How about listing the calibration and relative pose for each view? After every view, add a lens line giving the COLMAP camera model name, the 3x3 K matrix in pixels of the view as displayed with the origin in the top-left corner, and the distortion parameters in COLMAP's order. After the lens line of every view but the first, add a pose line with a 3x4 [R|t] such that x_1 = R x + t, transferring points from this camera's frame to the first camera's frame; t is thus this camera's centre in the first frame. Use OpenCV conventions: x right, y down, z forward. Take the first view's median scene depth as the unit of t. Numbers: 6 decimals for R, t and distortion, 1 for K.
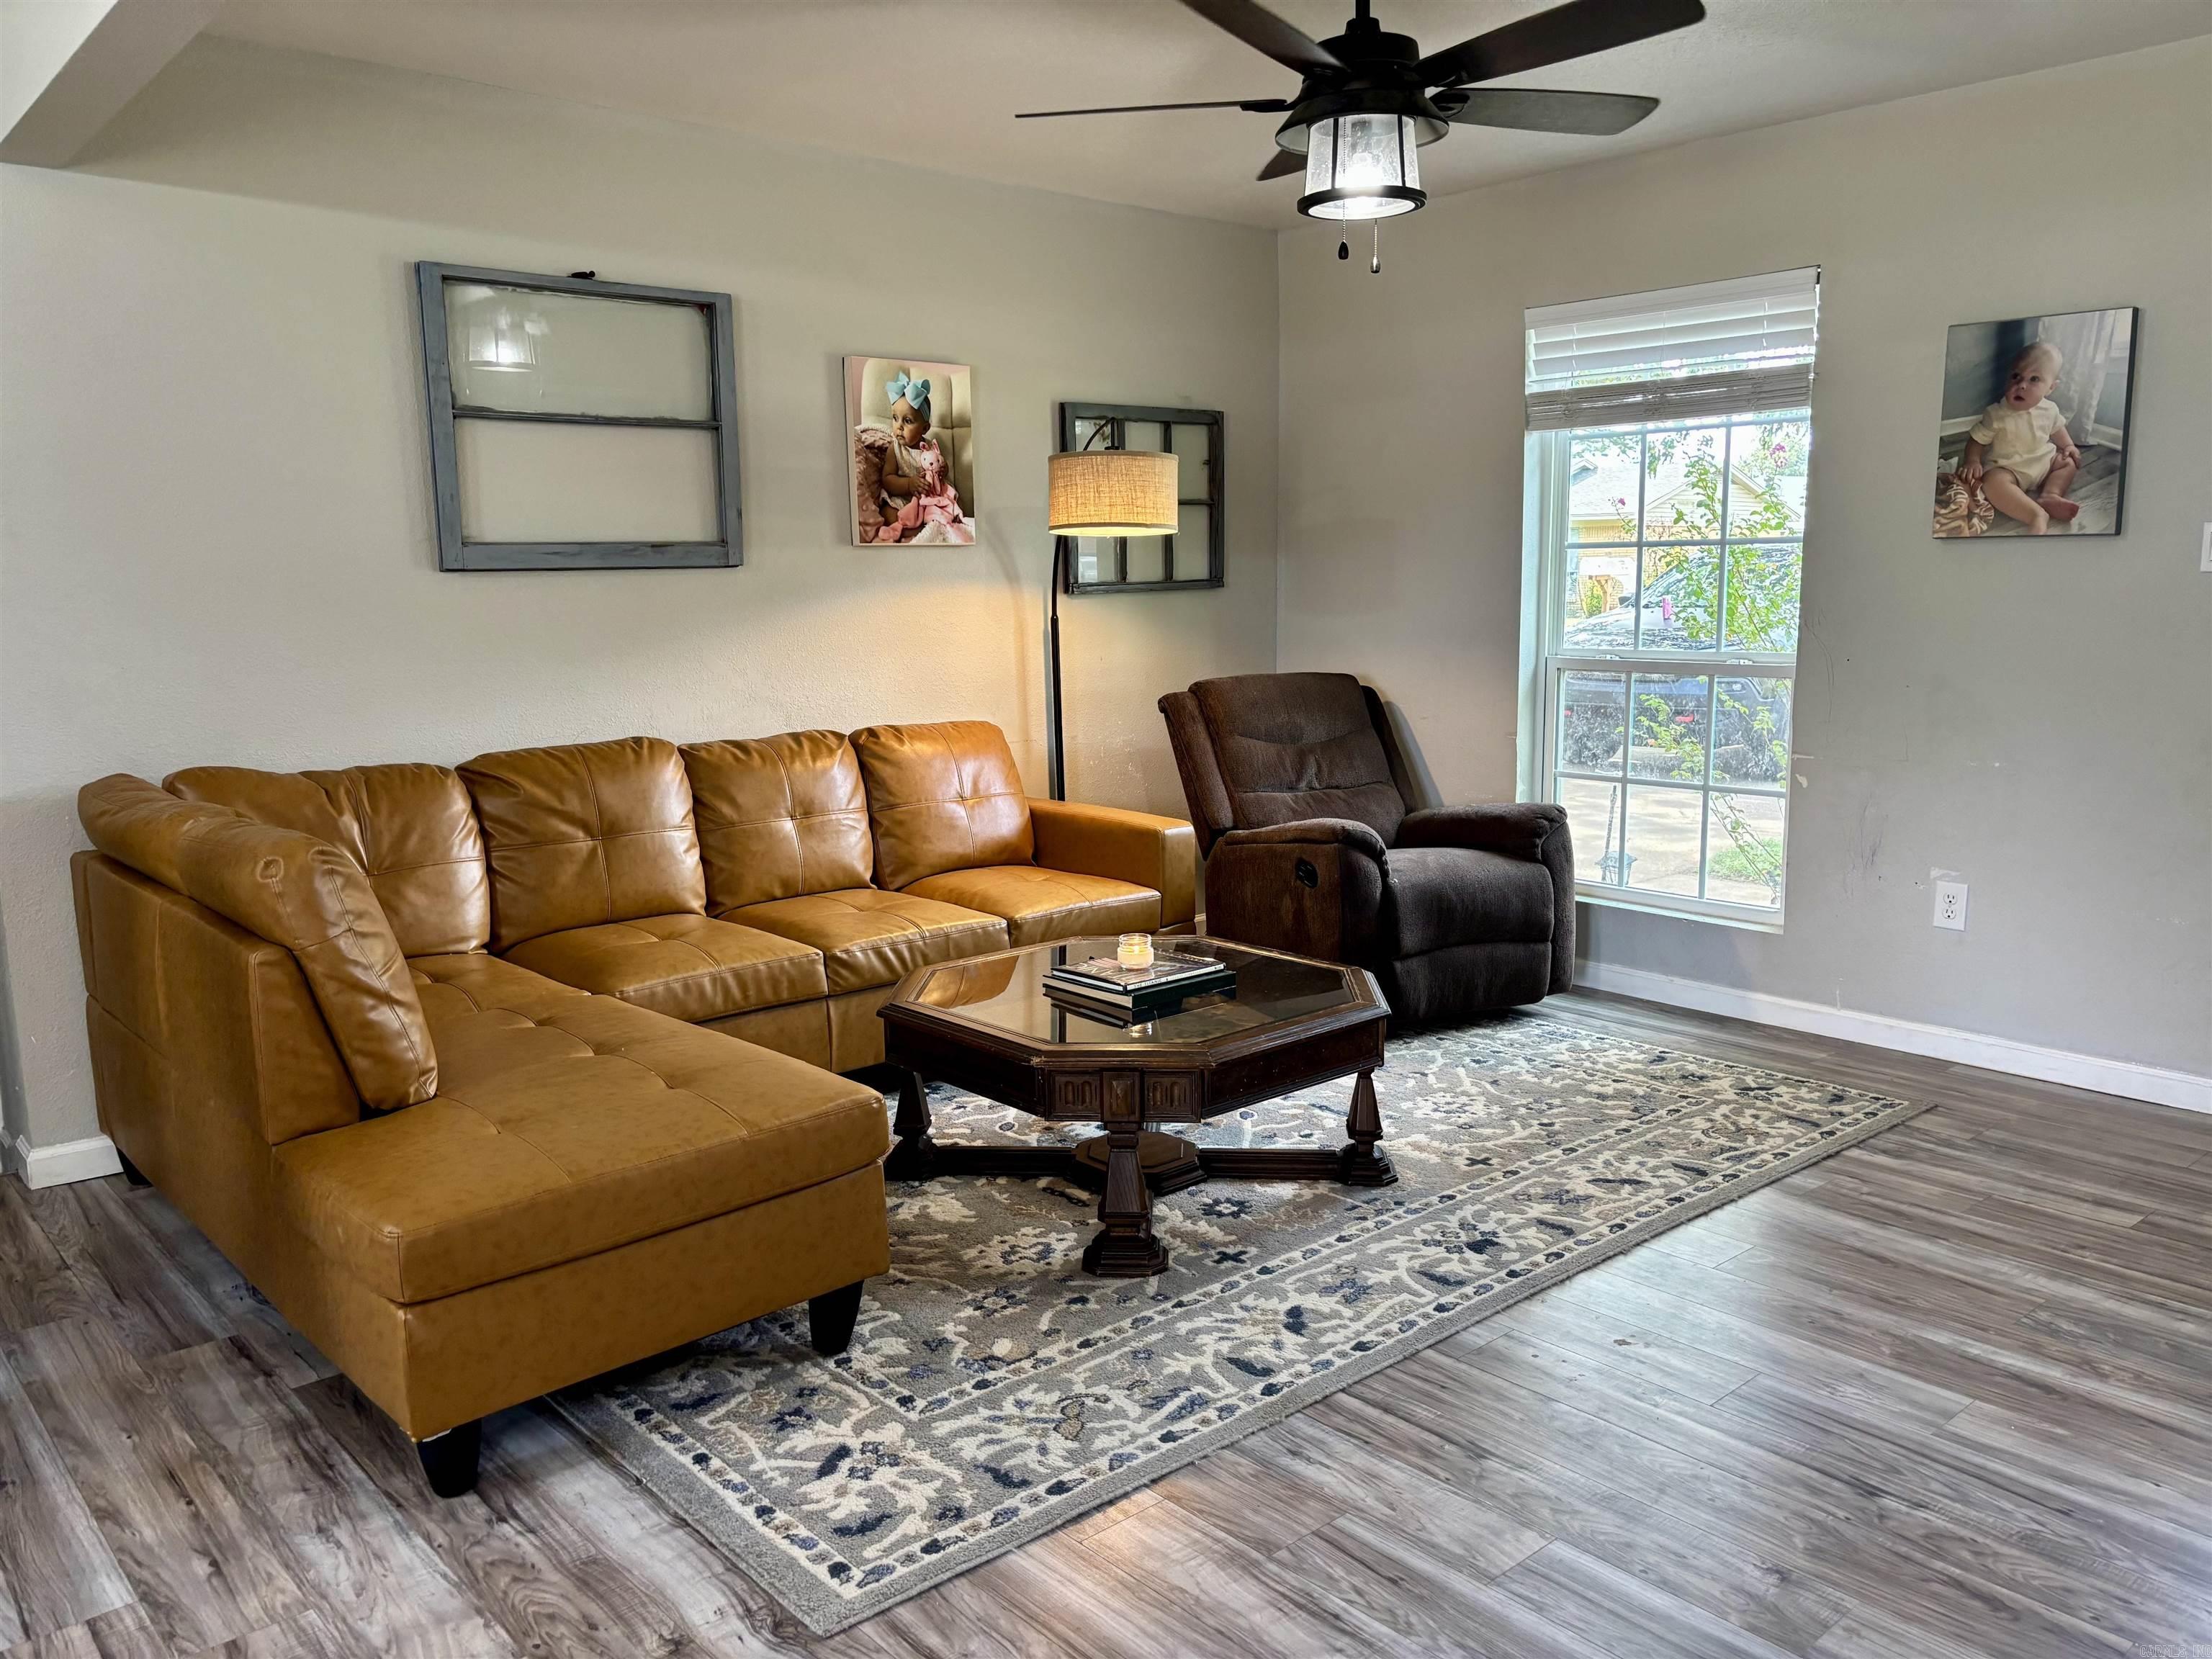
lens RADIAL K [[1711.9, 0, 1111.2], [0, 1711.9, 858.5], [0, 0, 1]] dist [0.114679, -0.129843]
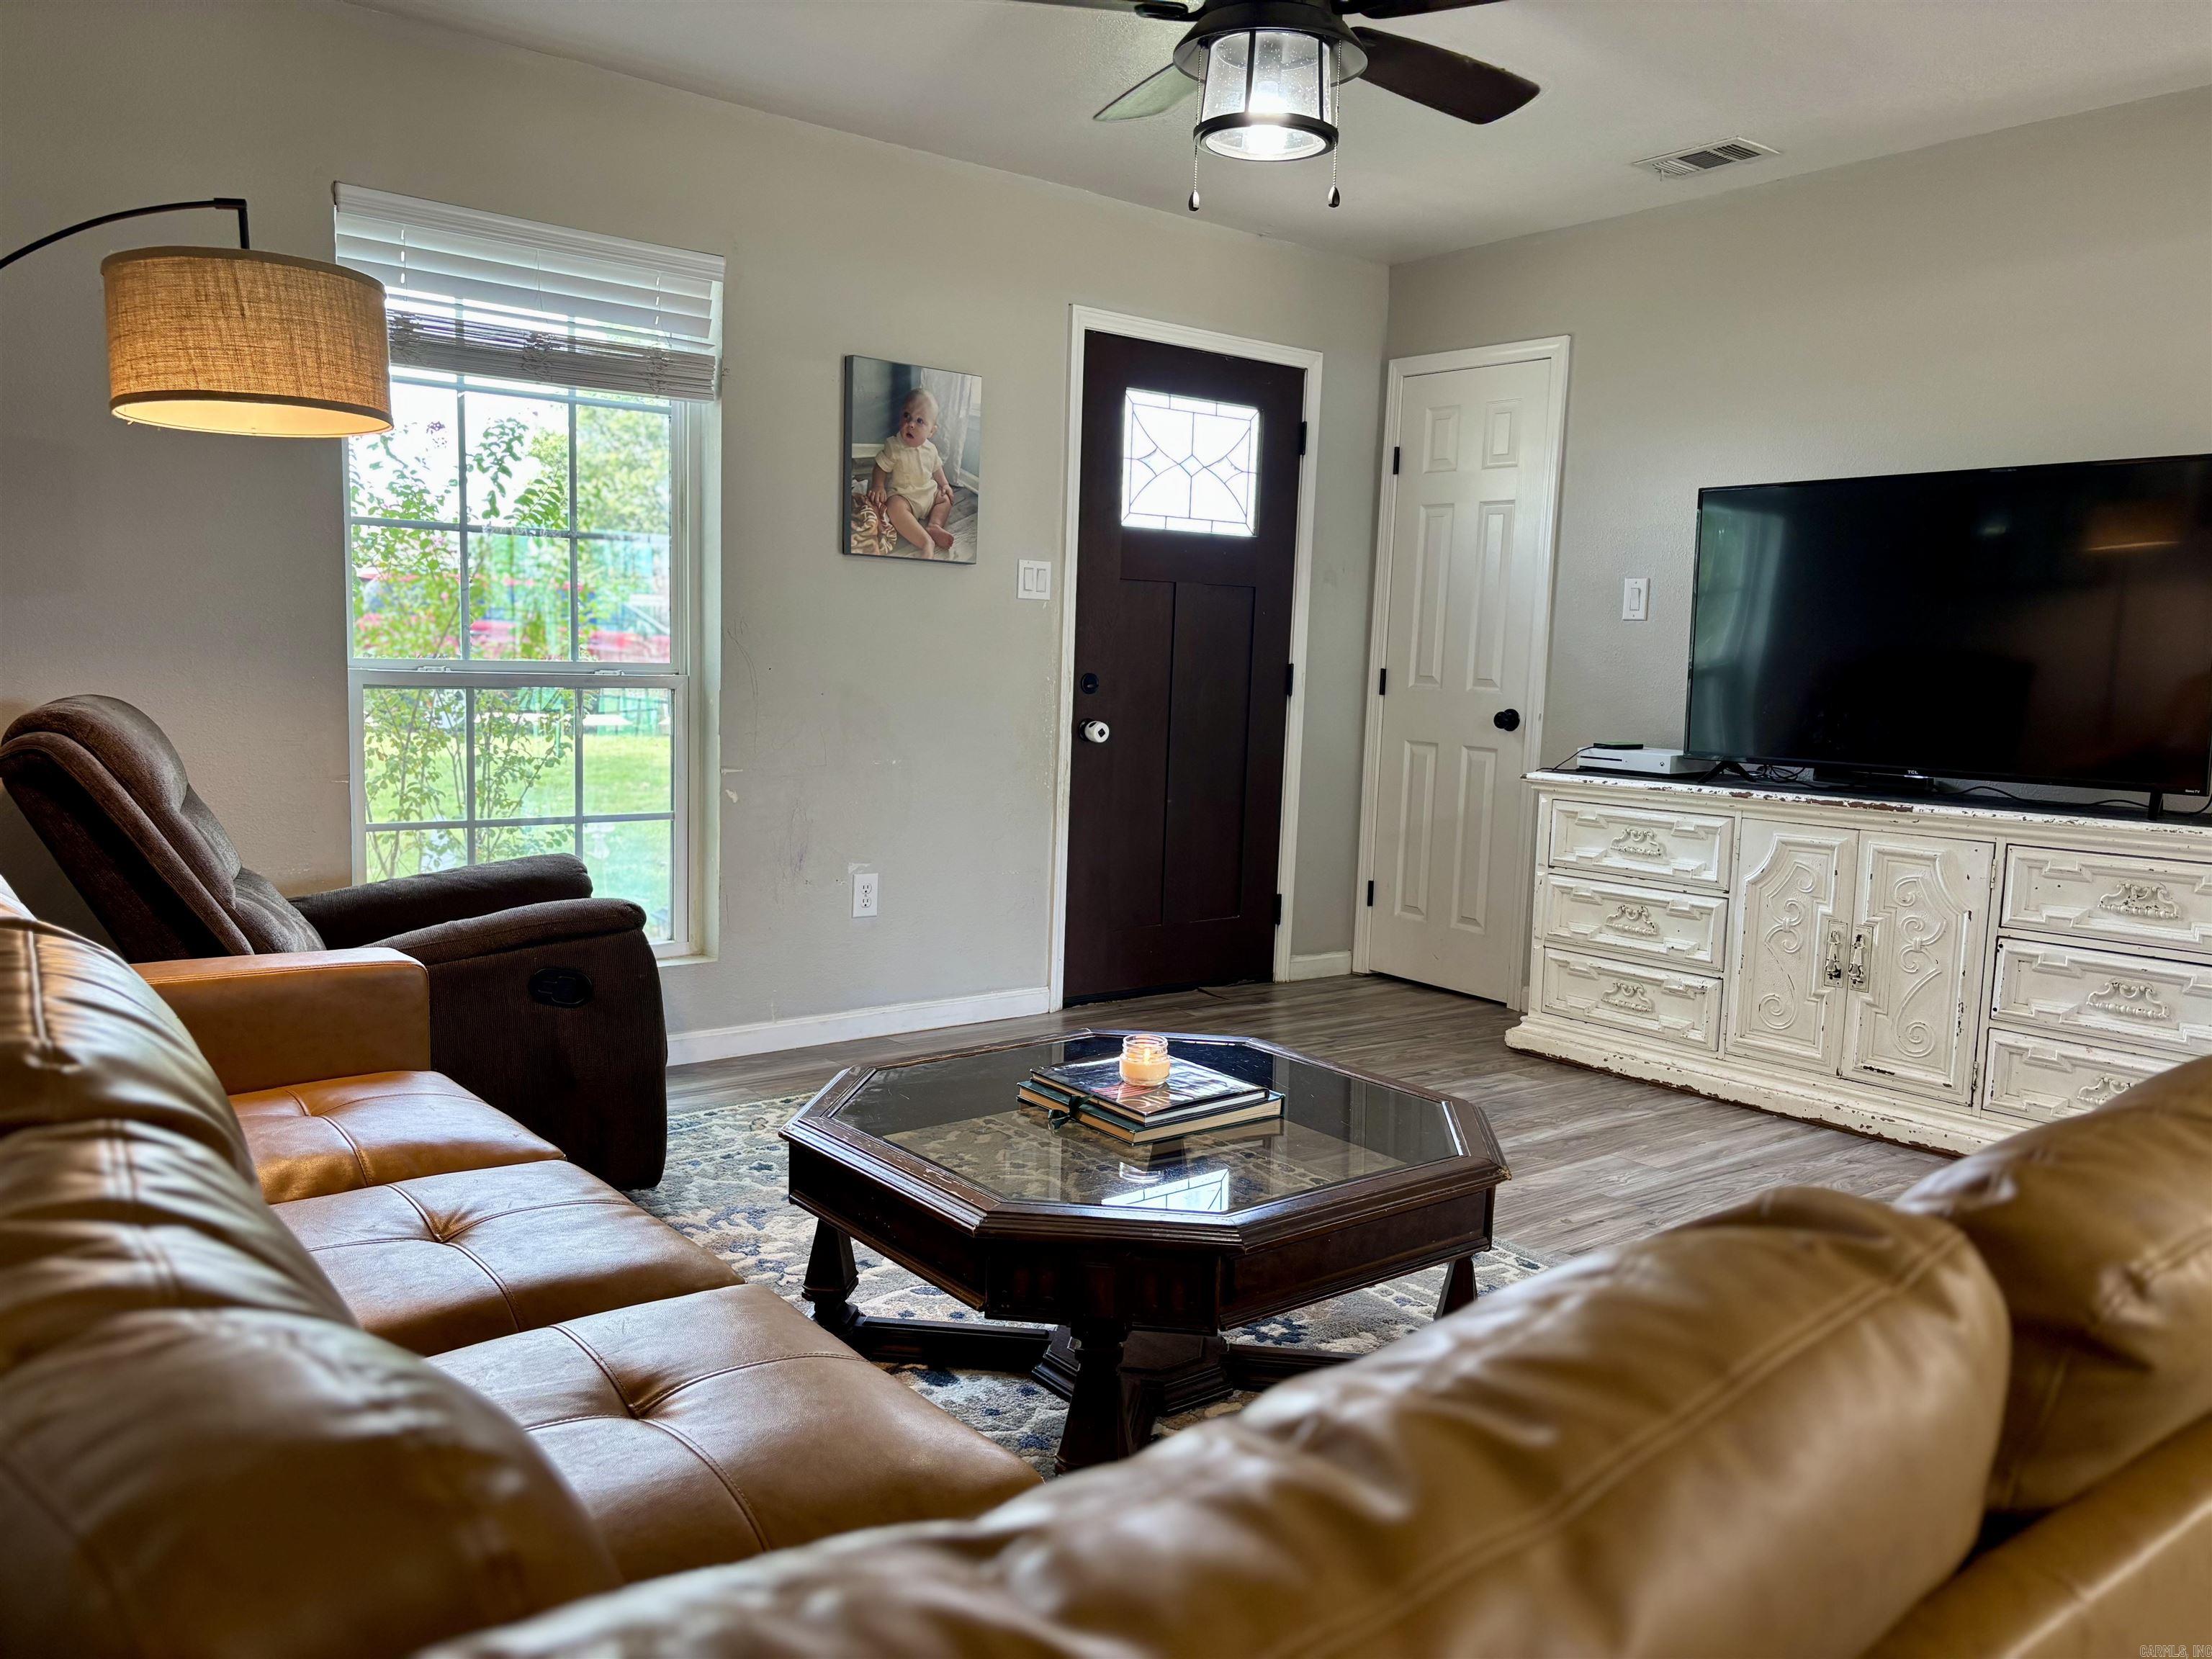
lens RADIAL K [[1711.9, 0, 1111.2], [0, 1711.9, 858.5], [0, 0, 1]] dist [0.114679, -0.129843]
pose [[0.024688, -0.111281, 0.993482, -0.608797], [0.129619, 0.985753, 0.107195, -0.095848], [-0.991256, 0.126128, 0.038760, 0.857927]]
